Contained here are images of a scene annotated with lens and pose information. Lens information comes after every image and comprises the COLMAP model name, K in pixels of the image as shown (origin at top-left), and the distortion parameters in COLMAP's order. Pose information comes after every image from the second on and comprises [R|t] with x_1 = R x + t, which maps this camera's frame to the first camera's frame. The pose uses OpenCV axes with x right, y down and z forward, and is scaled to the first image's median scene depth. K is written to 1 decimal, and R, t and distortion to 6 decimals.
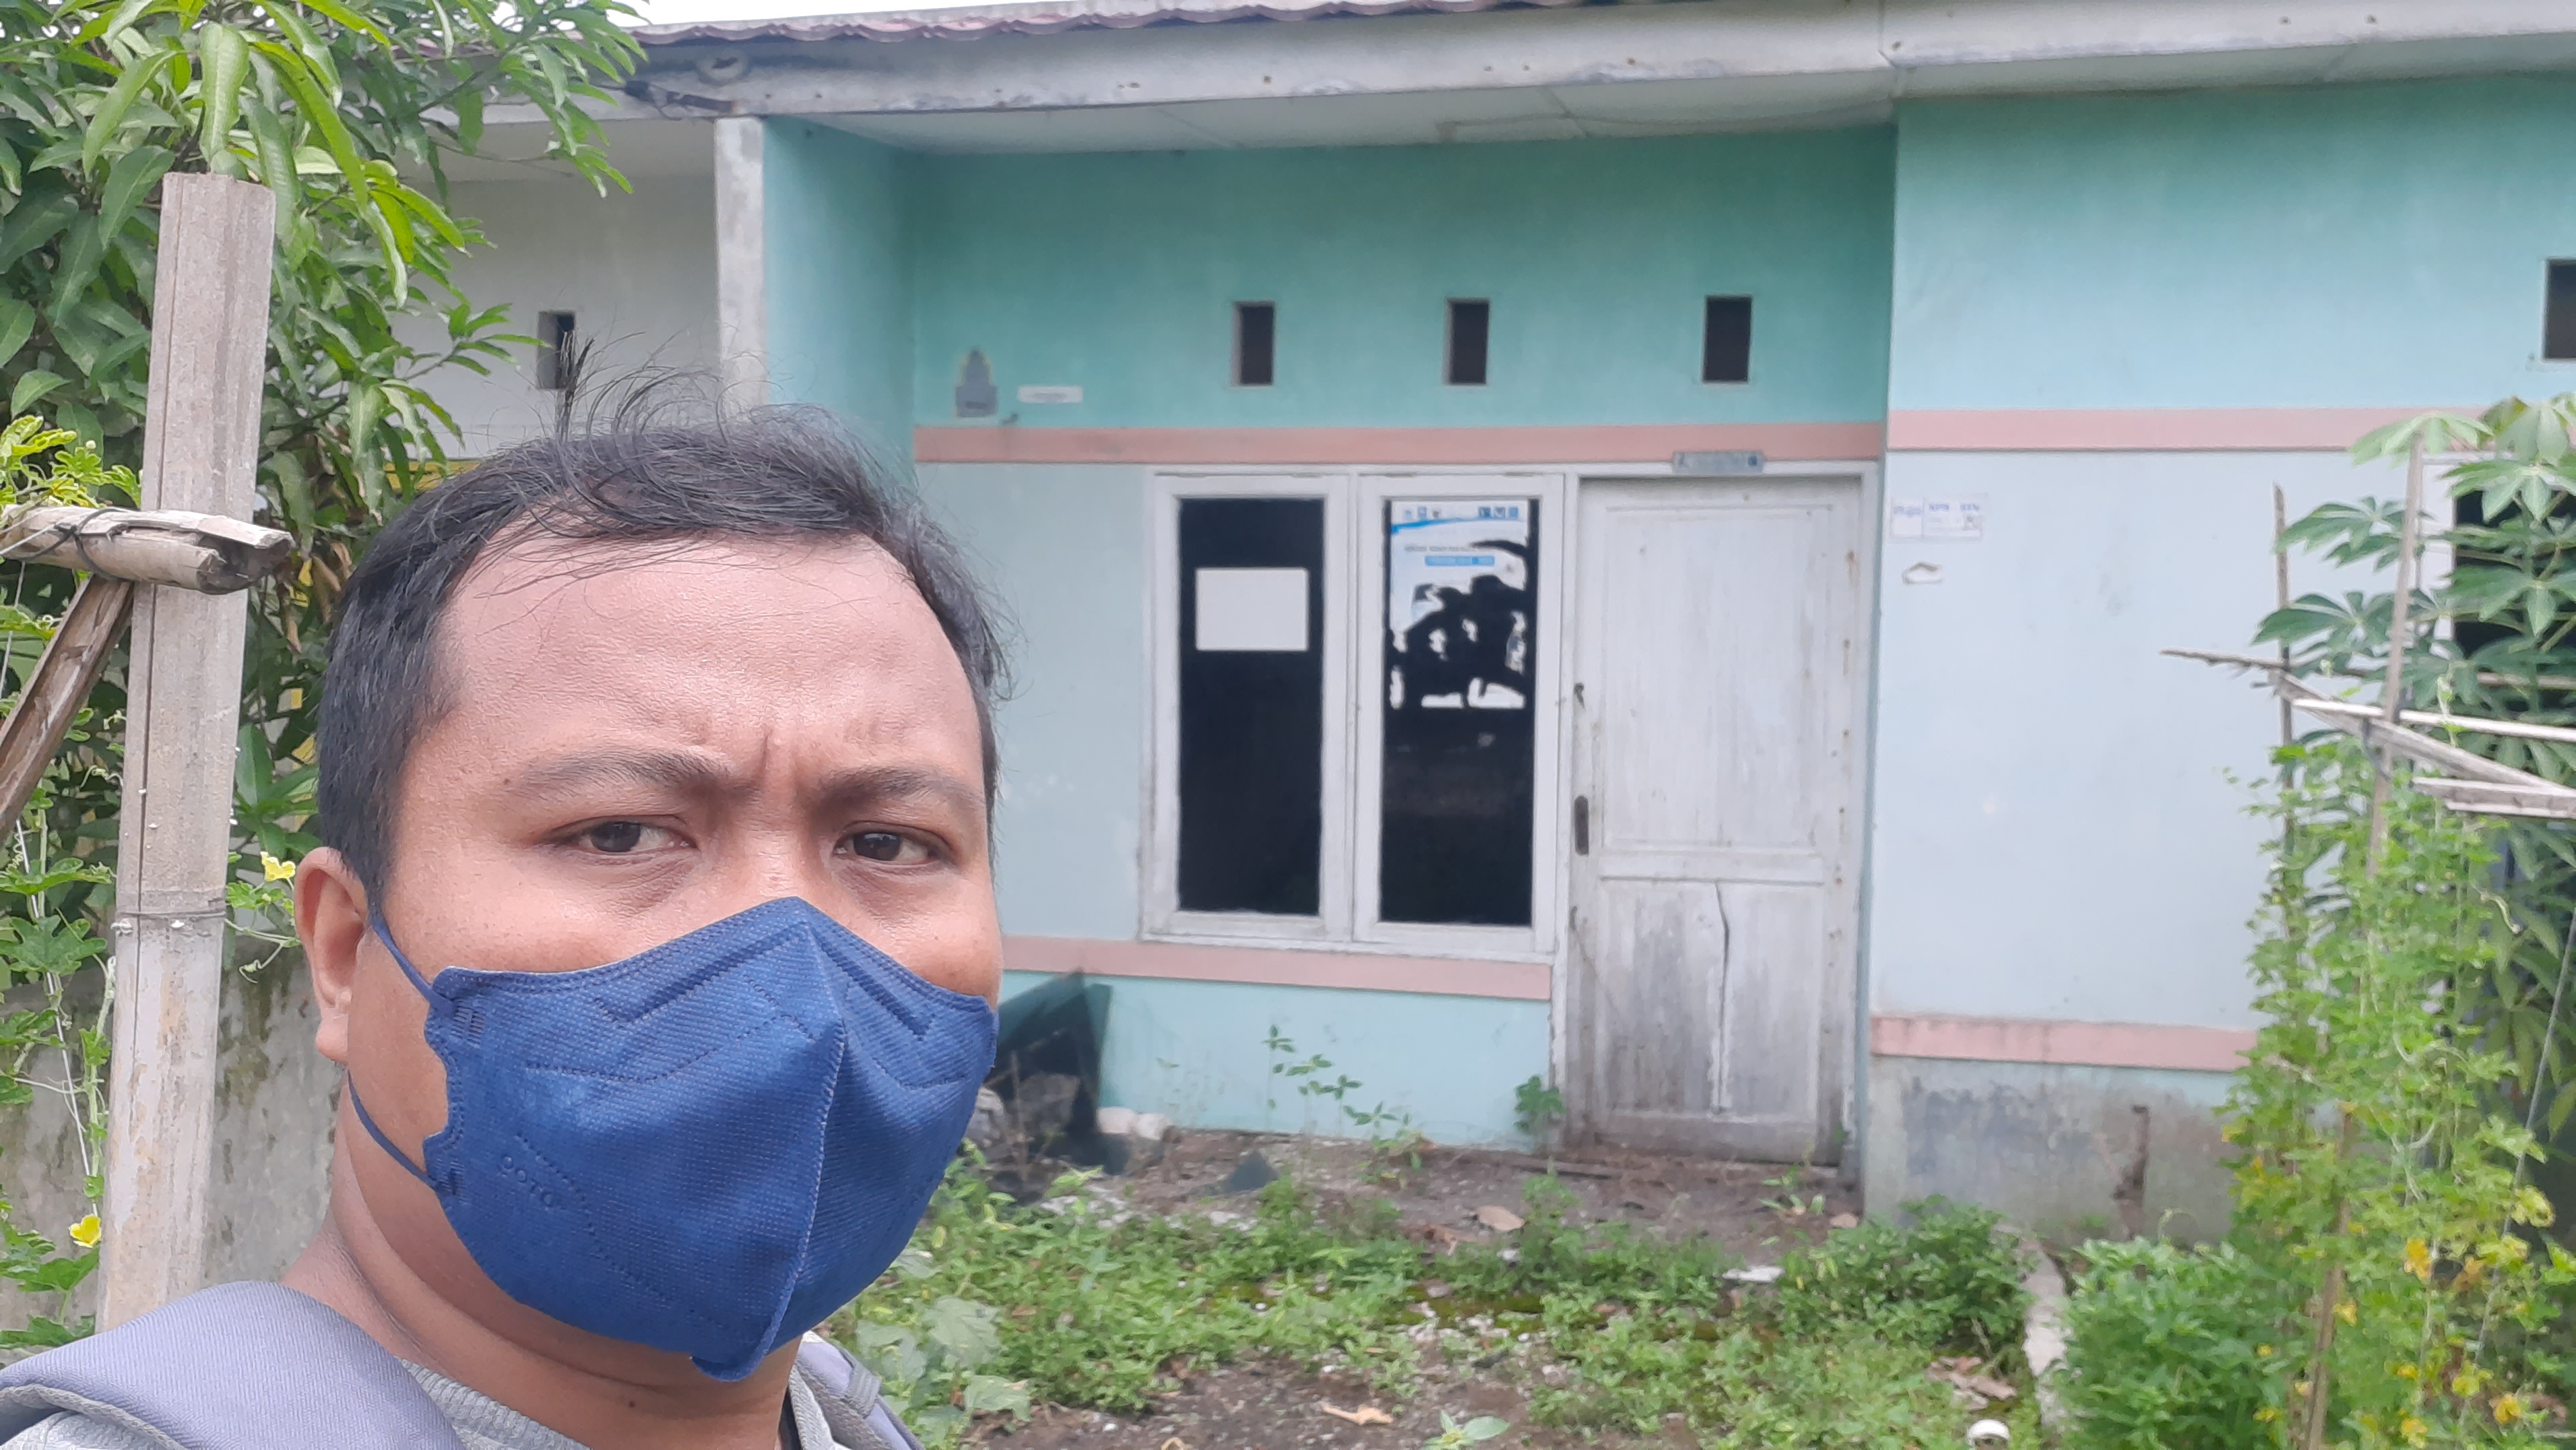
lens RADIAL K [[2447.7, 0, 1207.8], [0, 2447.7, 789.4], [0, 0, 1]] dist [0.134800, -0.012089]
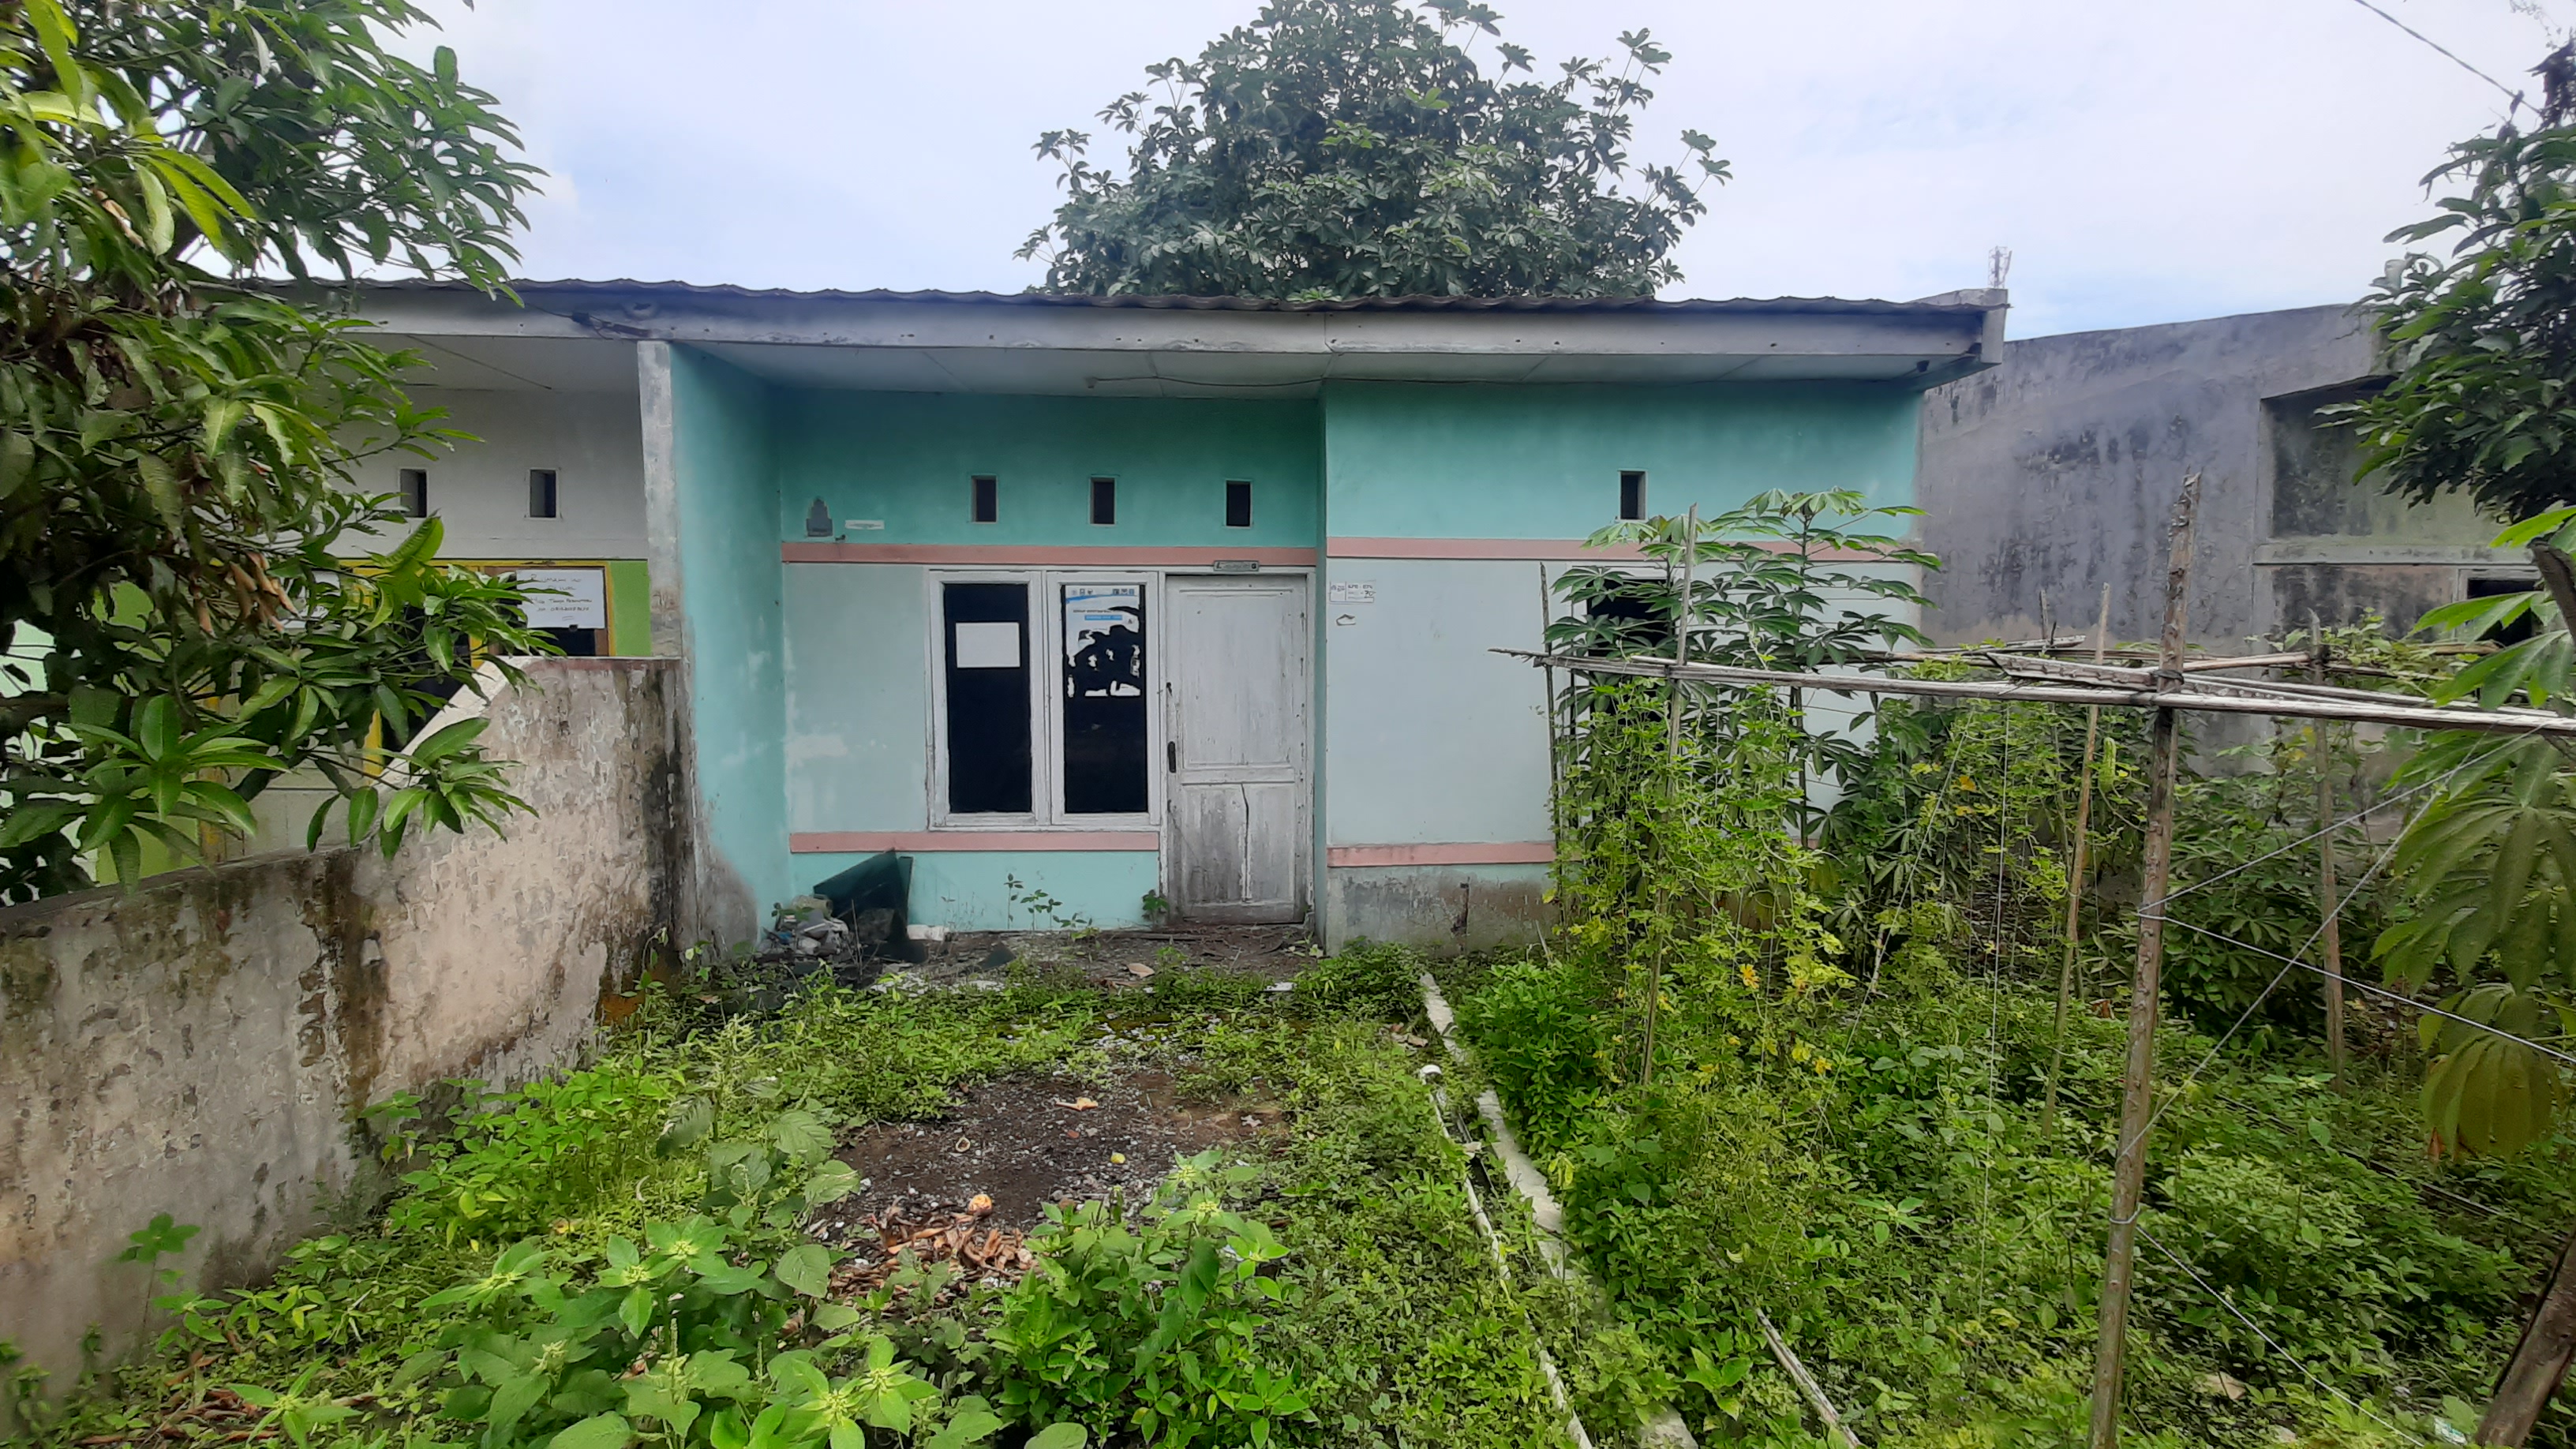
lens RADIAL K [[1069.7, 0, 1302.2], [0, 1069.7, 737.9], [0, 0, 1]] dist [-0.000779, 0.008251]
pose [[0.950518, -0.030661, 0.309151, -0.008005], [0.034906, 0.999357, -0.008208, 0.010551], [-0.308701, 0.018593, 0.950977, 0.181469]]
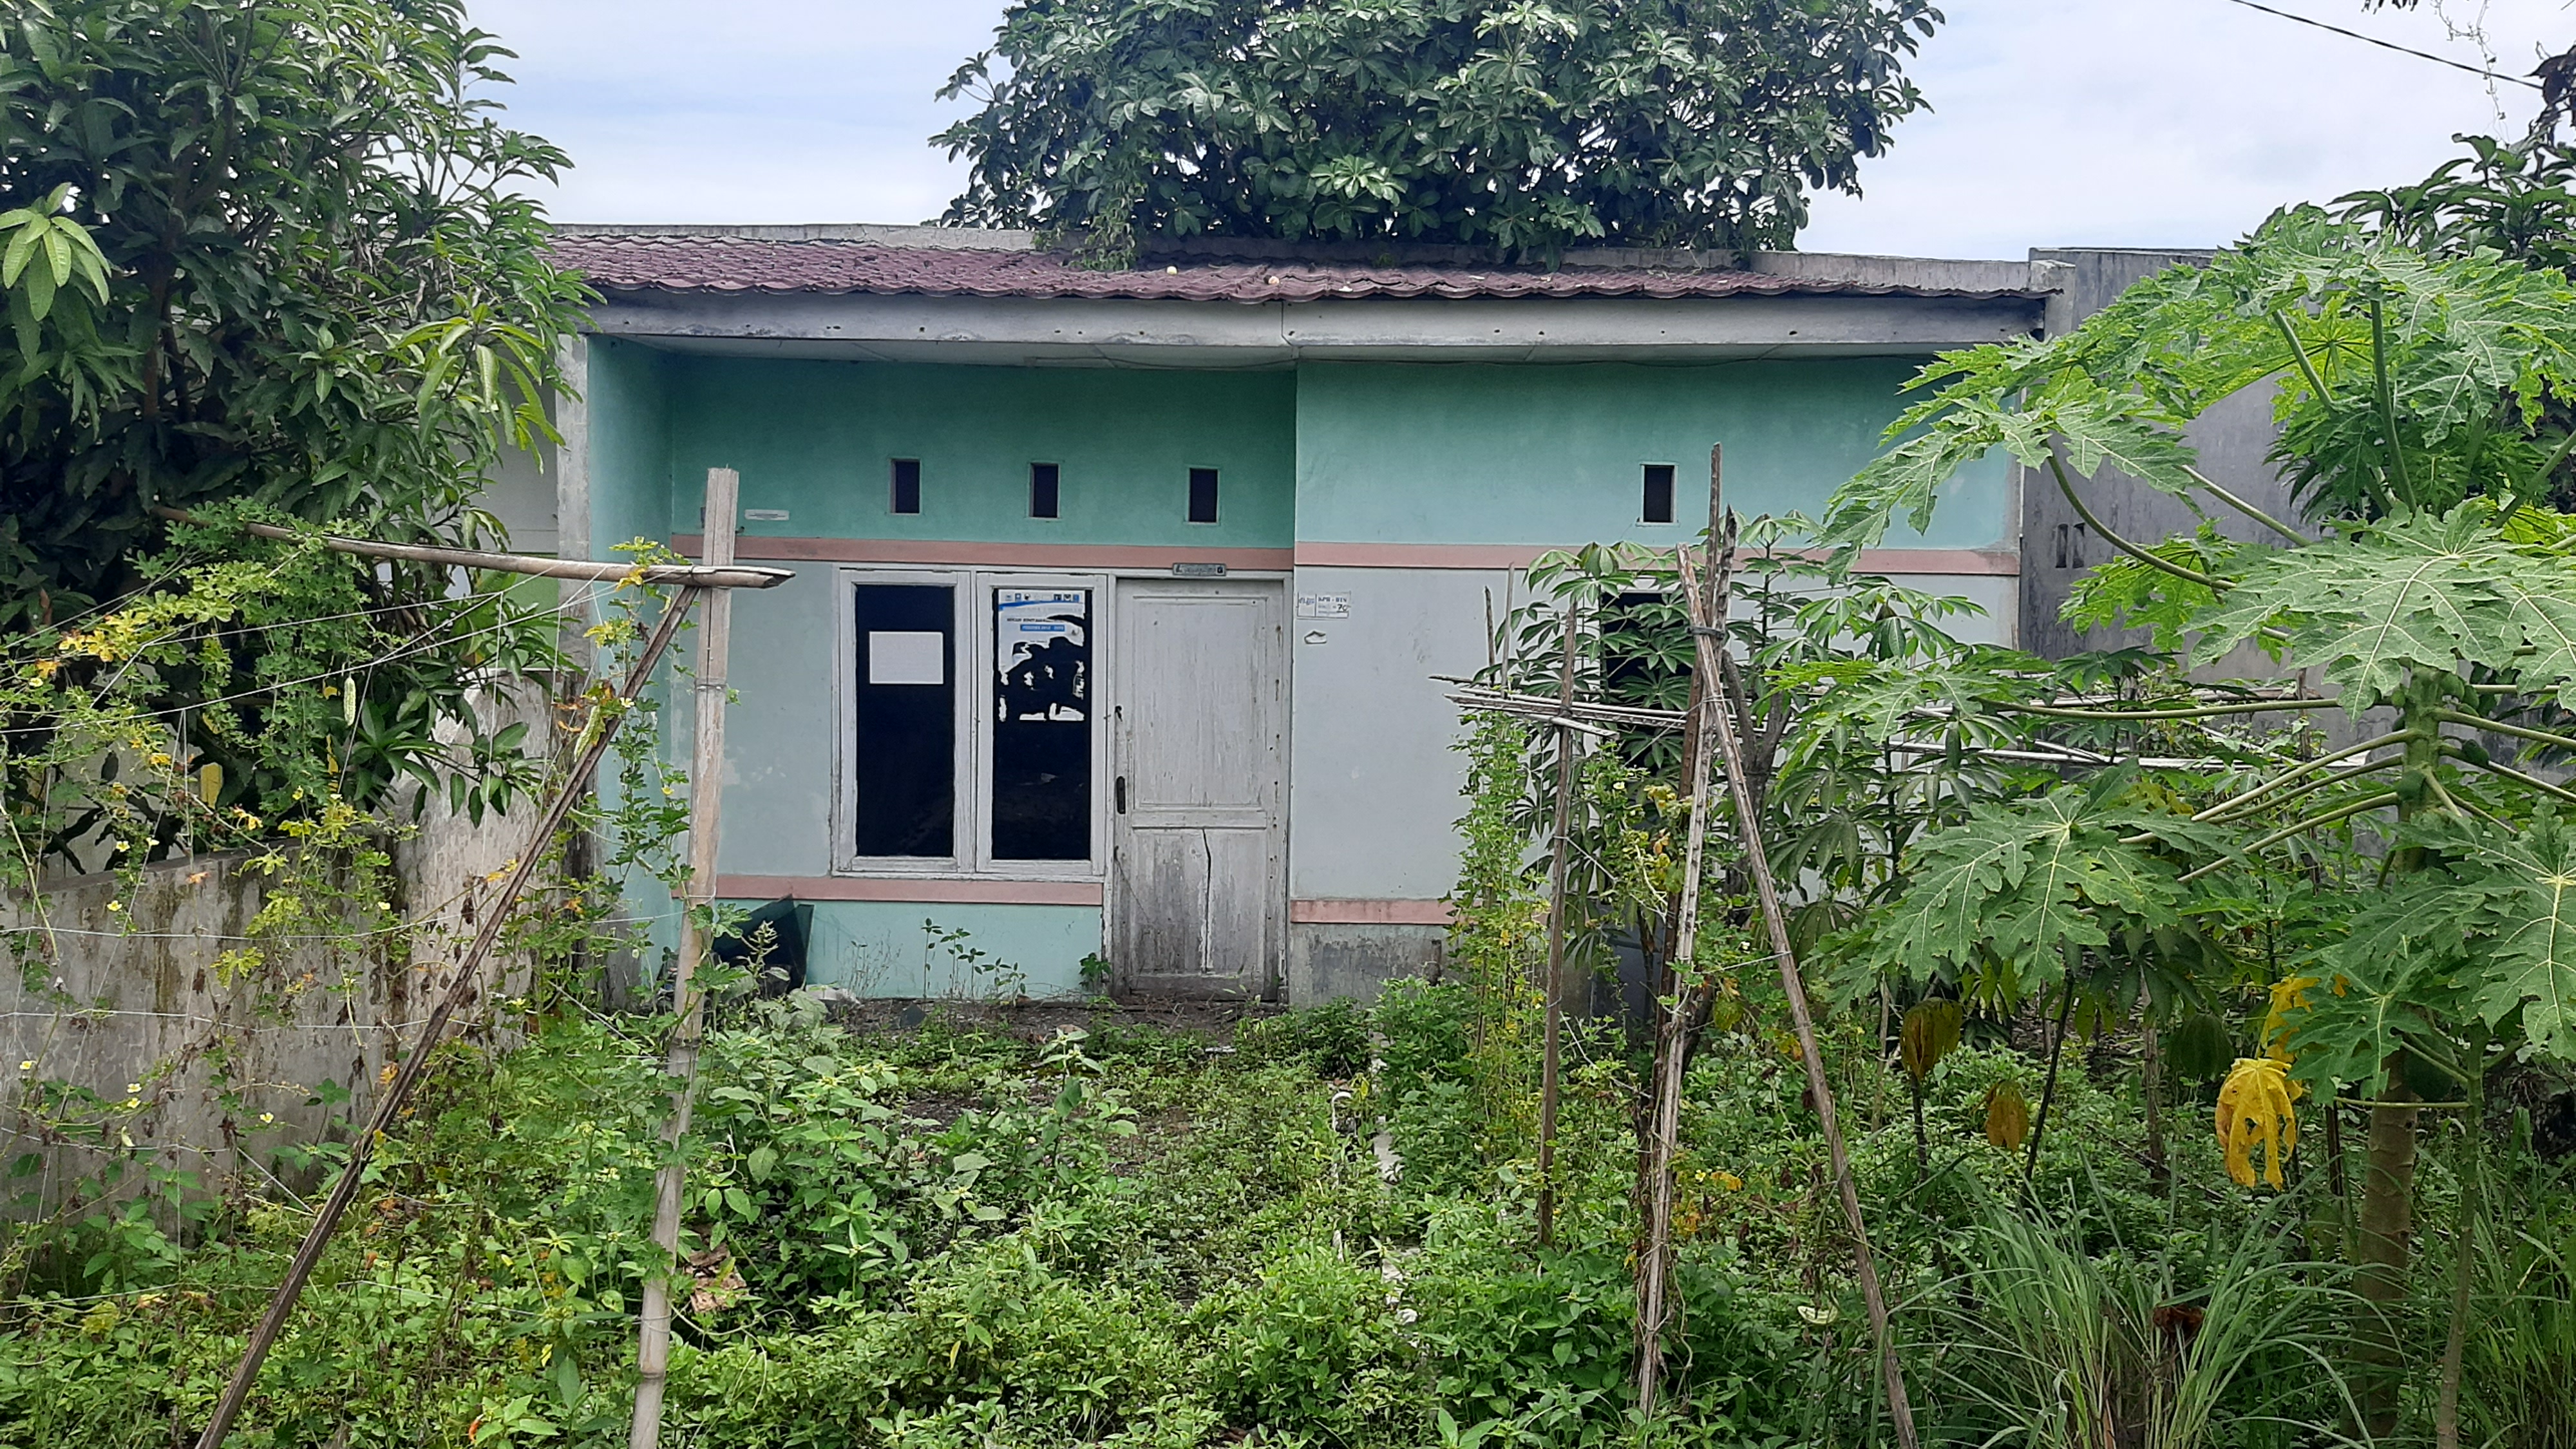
lens RADIAL K [[2057.6, 0, 1291.8], [0, 2057.6, 787.9], [0, 0, 1]] dist [0.128835, -0.001725]
pose [[0.971451, -0.006509, 0.237150, -0.057607], [0.013201, 0.999558, -0.026641, 0.047937], [-0.236872, 0.029011, 0.971108, -0.329994]]
